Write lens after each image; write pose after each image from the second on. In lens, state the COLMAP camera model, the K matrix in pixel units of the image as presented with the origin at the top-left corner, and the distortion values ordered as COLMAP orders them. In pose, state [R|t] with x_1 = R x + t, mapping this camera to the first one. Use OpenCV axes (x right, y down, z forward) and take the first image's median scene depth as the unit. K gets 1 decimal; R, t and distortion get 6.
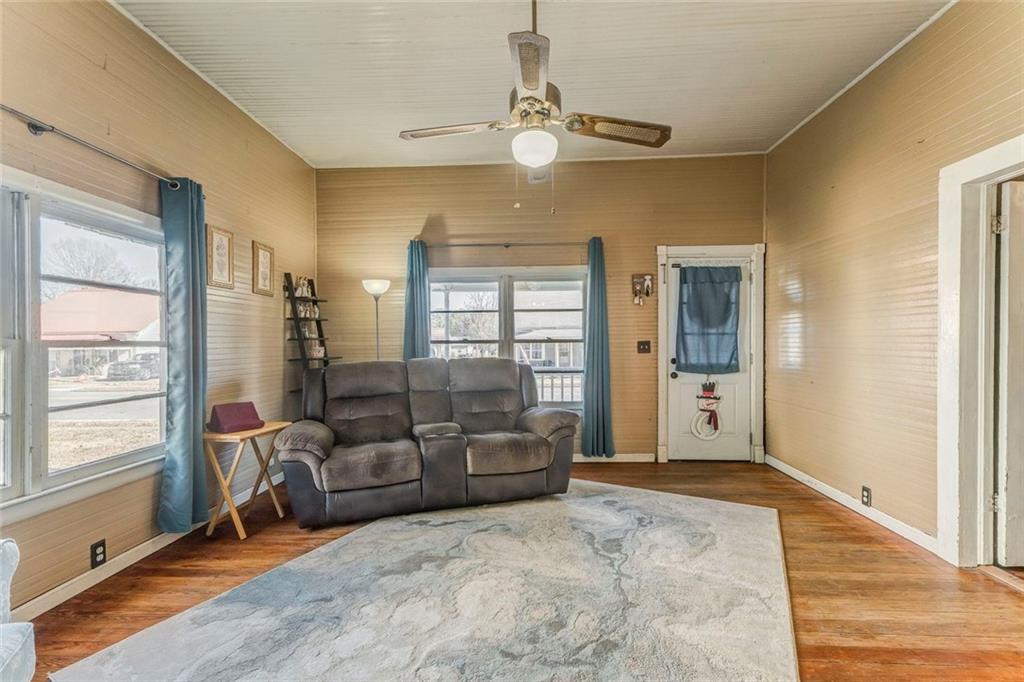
lens RADIAL K [[448.4, 0, 506.9], [0, 448.4, 333.8], [0, 0, 1]] dist [-0.000162, 0.000009]
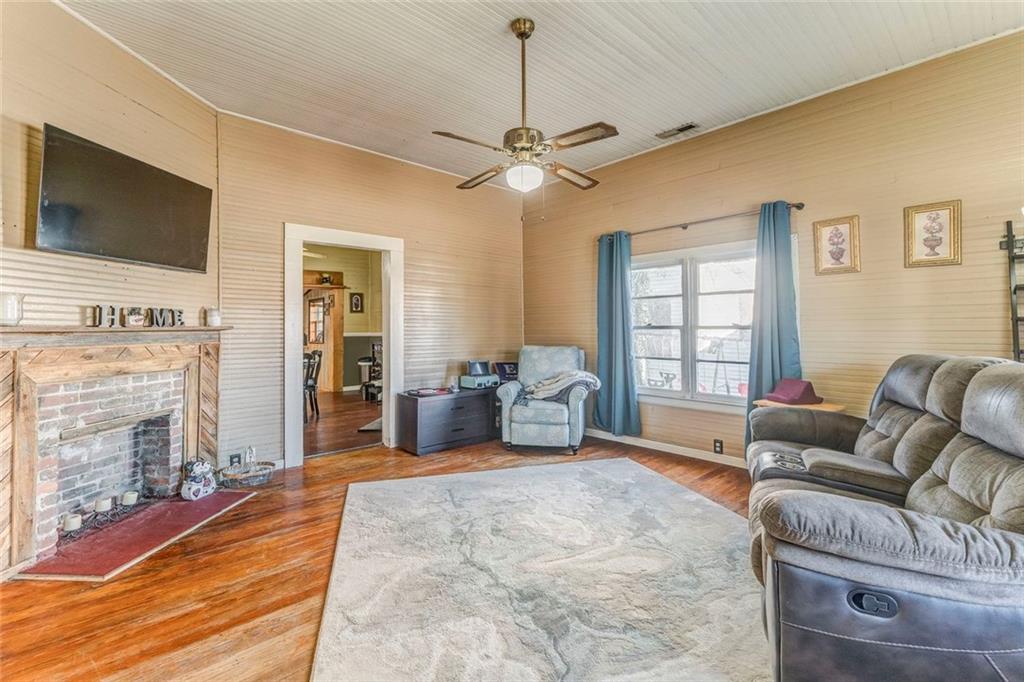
lens RADIAL K [[457.3, 0, 543.7], [0, 457.3, 317.0], [0, 0, 1]] dist [0.000672, 0.000027]
pose [[-0.660939, -0.009327, -0.750382, 0.876276], [0.020101, 0.999344, -0.030126, 0.024704], [0.750171, -0.034995, -0.660318, 1.666890]]
